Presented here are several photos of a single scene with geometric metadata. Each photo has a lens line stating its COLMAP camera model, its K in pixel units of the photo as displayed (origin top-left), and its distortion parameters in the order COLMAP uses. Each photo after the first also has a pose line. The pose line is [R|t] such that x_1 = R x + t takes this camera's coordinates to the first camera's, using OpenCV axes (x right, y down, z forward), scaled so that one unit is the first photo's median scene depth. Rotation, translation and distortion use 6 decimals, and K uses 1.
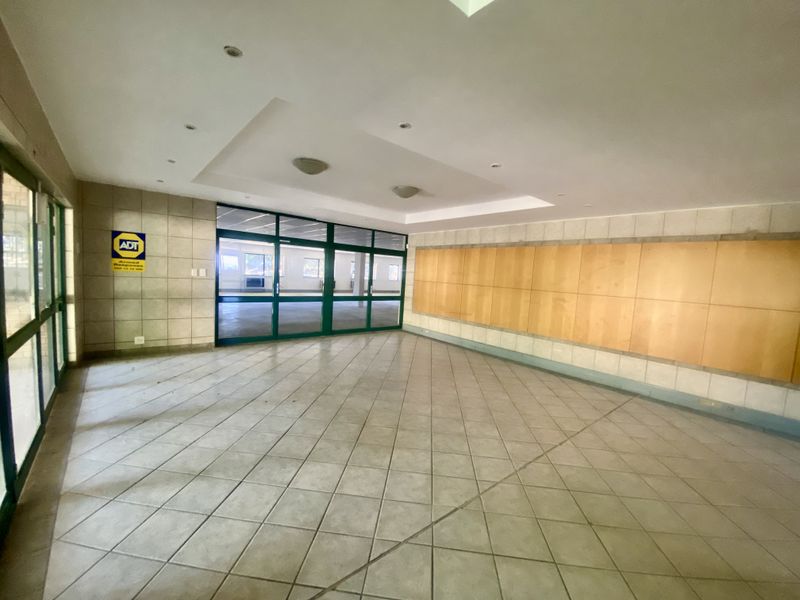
lens RADIAL K [[323.2, 0, 399.0], [0, 323.2, 298.6], [0, 0, 1]] dist [0.043159, -0.030601]
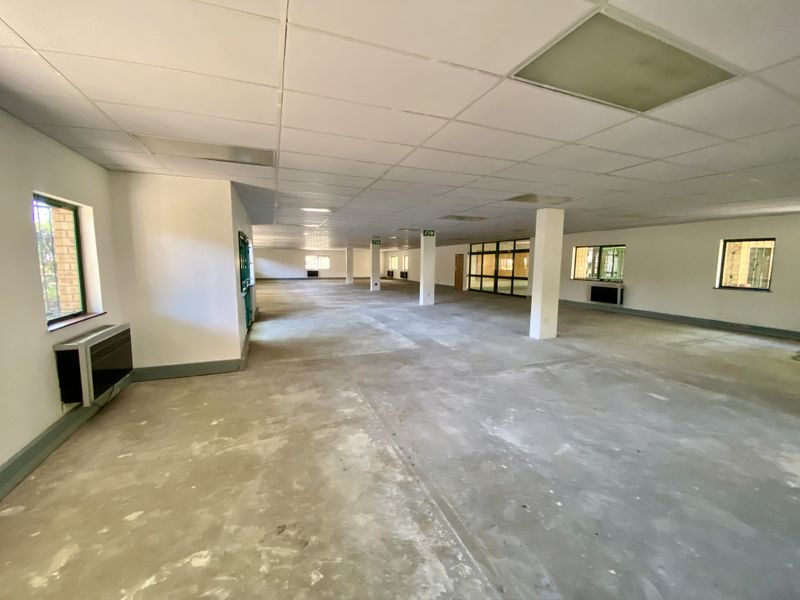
lens RADIAL K [[324.1, 0, 398.8], [0, 324.1, 298.5], [0, 0, 1]] dist [0.061147, -0.049760]
pose [[-0.332280, 0.045145, -0.942100, 2.040900], [-0.104857, 0.990894, 0.084466, 0.022866], [0.937334, 0.126852, -0.324520, 1.128829]]
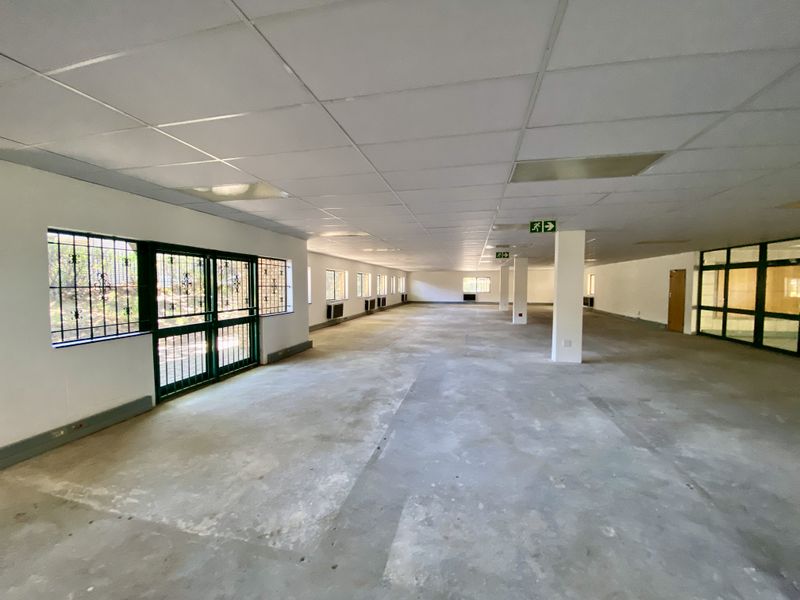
lens RADIAL K [[327.4, 0, 397.1], [0, 327.4, 297.5], [0, 0, 1]] dist [0.019363, -0.021434]
pose [[-0.803088, -0.034075, -0.594885, 1.388486], [-0.099102, 0.992097, 0.076960, -0.018947], [0.587561, 0.120760, -0.800118, 1.162419]]
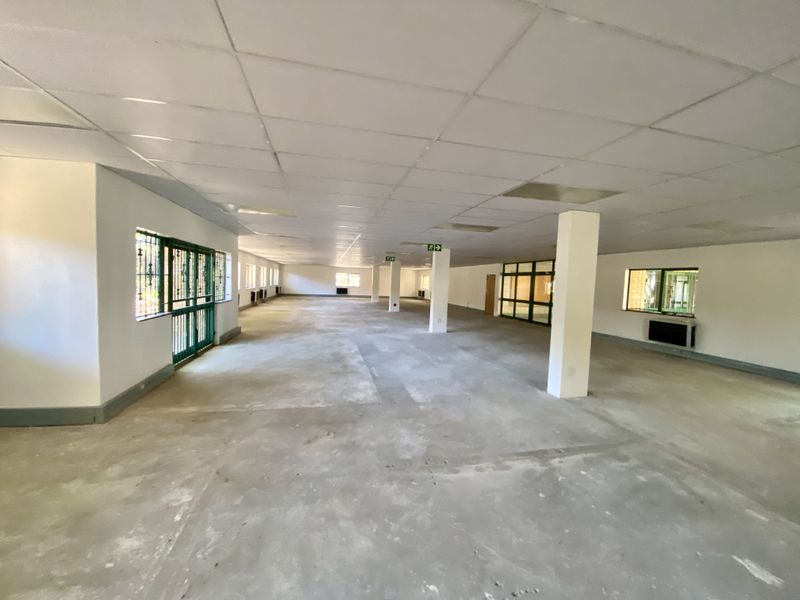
lens RADIAL K [[323.2, 0, 399.0], [0, 323.2, 298.6], [0, 0, 1]] dist [0.043159, -0.030601]
pose [[-0.461819, -0.025450, -0.886609, 1.768733], [-0.138010, 0.989476, 0.043484, -0.001535], [0.876172, 0.142442, -0.460471, 1.203381]]
